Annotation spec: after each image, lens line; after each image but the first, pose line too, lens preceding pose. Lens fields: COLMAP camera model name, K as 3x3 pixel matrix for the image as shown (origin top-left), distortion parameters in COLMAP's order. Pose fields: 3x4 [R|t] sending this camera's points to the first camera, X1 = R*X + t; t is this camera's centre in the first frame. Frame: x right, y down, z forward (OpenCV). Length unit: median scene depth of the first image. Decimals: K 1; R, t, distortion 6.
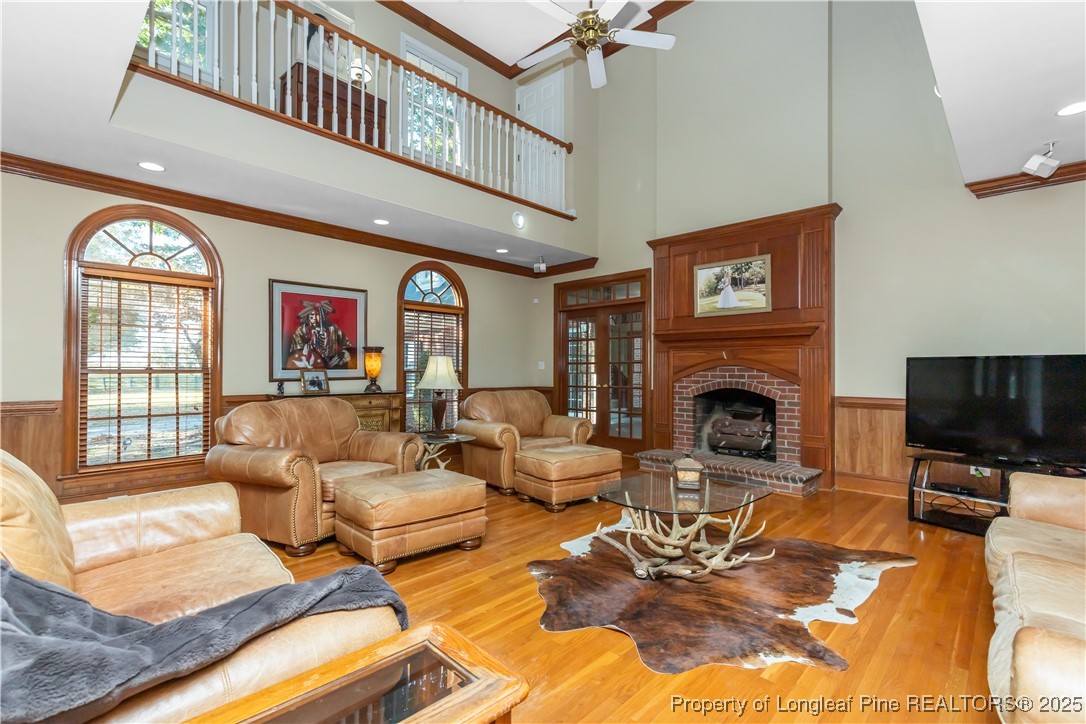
lens RADIAL K [[495.3, 0, 543.0], [0, 495.3, 362.0], [0, 0, 1]] dist [0.020537, -0.012839]
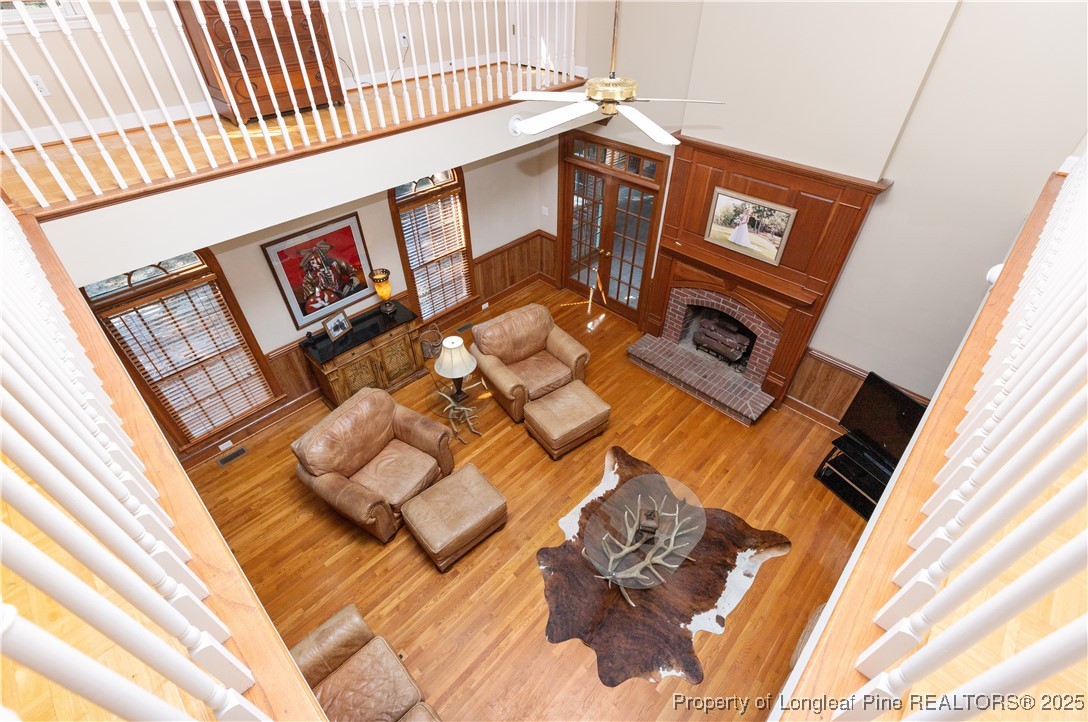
lens RADIAL K [[488.9, 0, 544.0], [0, 488.9, 361.0], [0, 0, 1]] dist [0.019230, -0.013155]
pose [[0.999963, -0.002153, -0.008311, 0.002873], [0.007126, 0.747963, 0.663703, -0.610148], [0.004787, -0.663737, 0.747950, 0.145407]]
